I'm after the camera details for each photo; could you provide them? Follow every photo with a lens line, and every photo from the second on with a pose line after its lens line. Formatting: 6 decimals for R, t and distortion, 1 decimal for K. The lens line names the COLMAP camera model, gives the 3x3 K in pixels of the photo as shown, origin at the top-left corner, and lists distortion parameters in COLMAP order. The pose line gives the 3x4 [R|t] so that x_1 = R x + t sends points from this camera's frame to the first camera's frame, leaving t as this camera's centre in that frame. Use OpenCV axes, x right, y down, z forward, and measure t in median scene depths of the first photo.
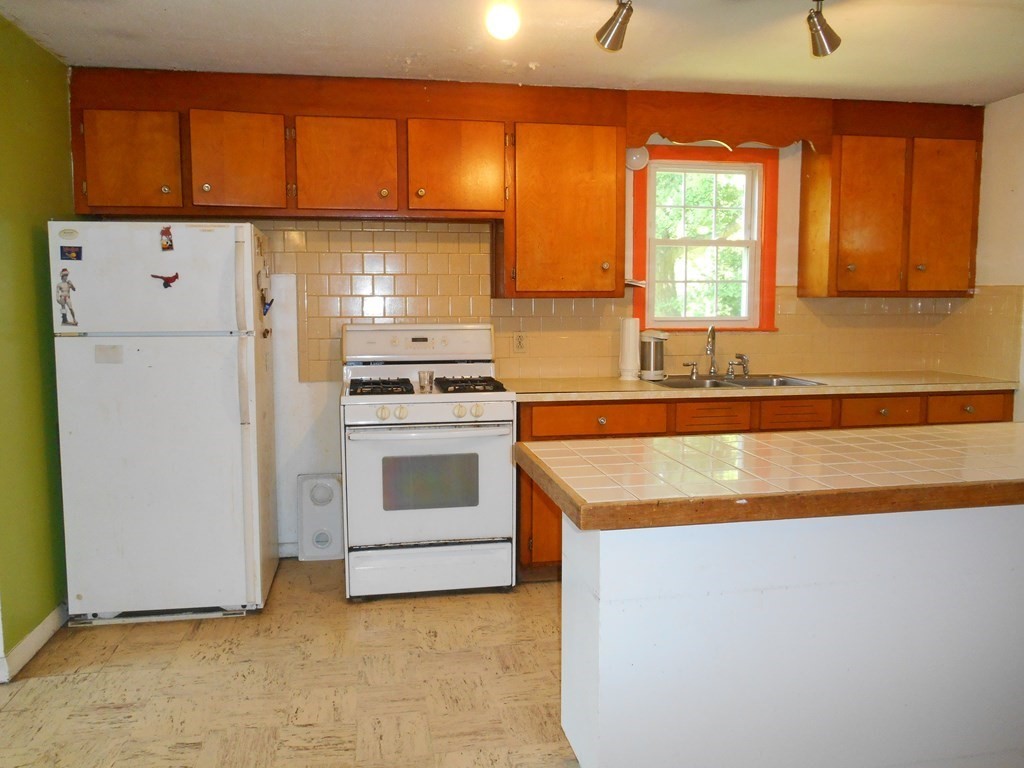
lens RADIAL K [[785.5, 0, 510.4], [0, 785.5, 386.0], [0, 0, 1]] dist [-0.034302, 0.018358]
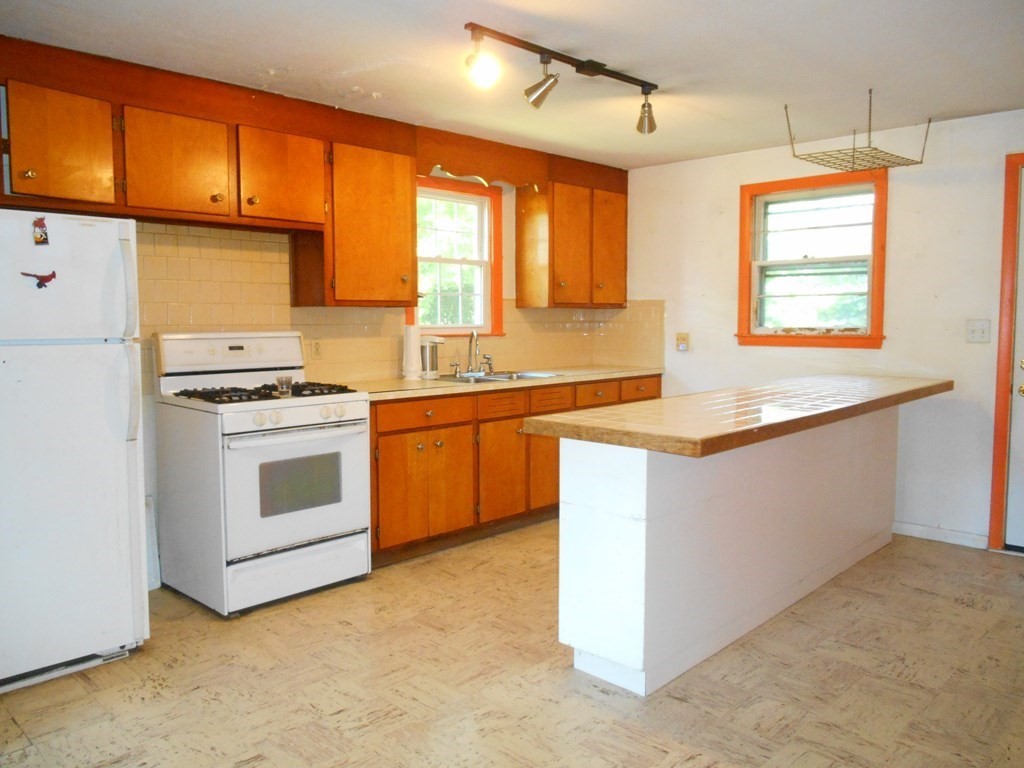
lens RADIAL K [[785.5, 0, 515.9], [0, 785.5, 383.9], [0, 0, 1]] dist [-0.034302, 0.018358]
pose [[0.806928, -0.048794, 0.588632, -0.453523], [0.063534, 0.997970, -0.004371, 0.013930], [-0.587223, 0.040925, 0.808390, 0.005291]]
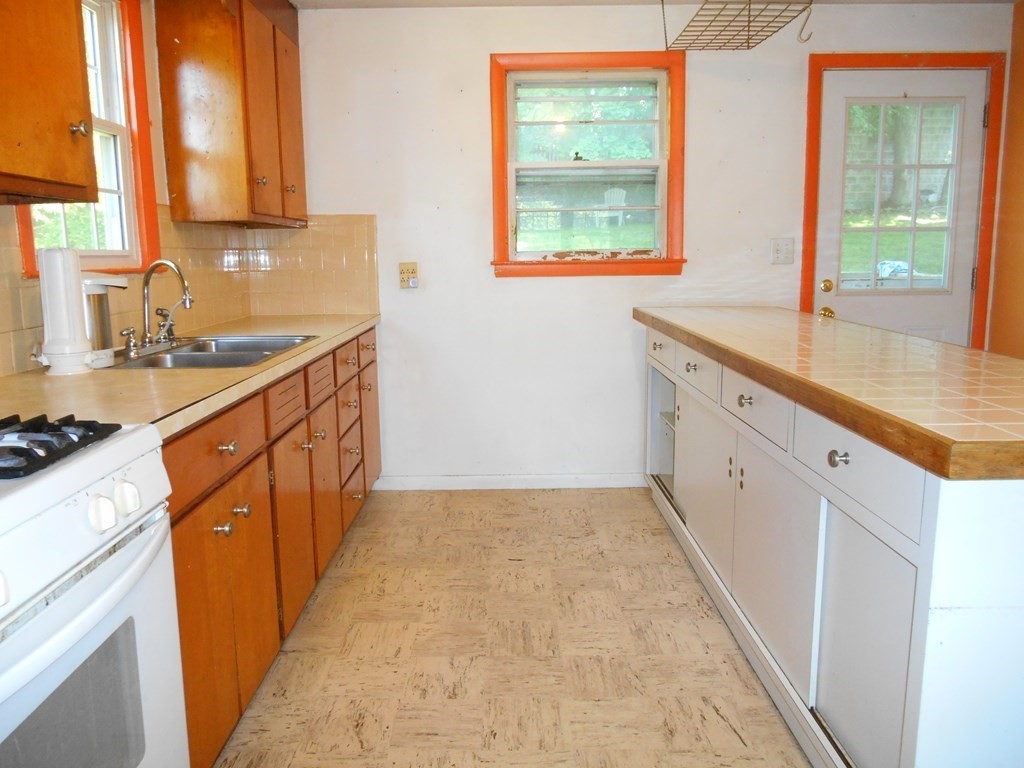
lens RADIAL K [[785.5, 0, 510.6], [0, 785.5, 380.3], [0, 0, 1]] dist [-0.034302, 0.018358]
pose [[0.169638, -0.156350, 0.973025, -0.325850], [0.118791, 0.983380, 0.137304, -0.044454], [-0.978321, 0.092294, 0.185391, 0.738410]]
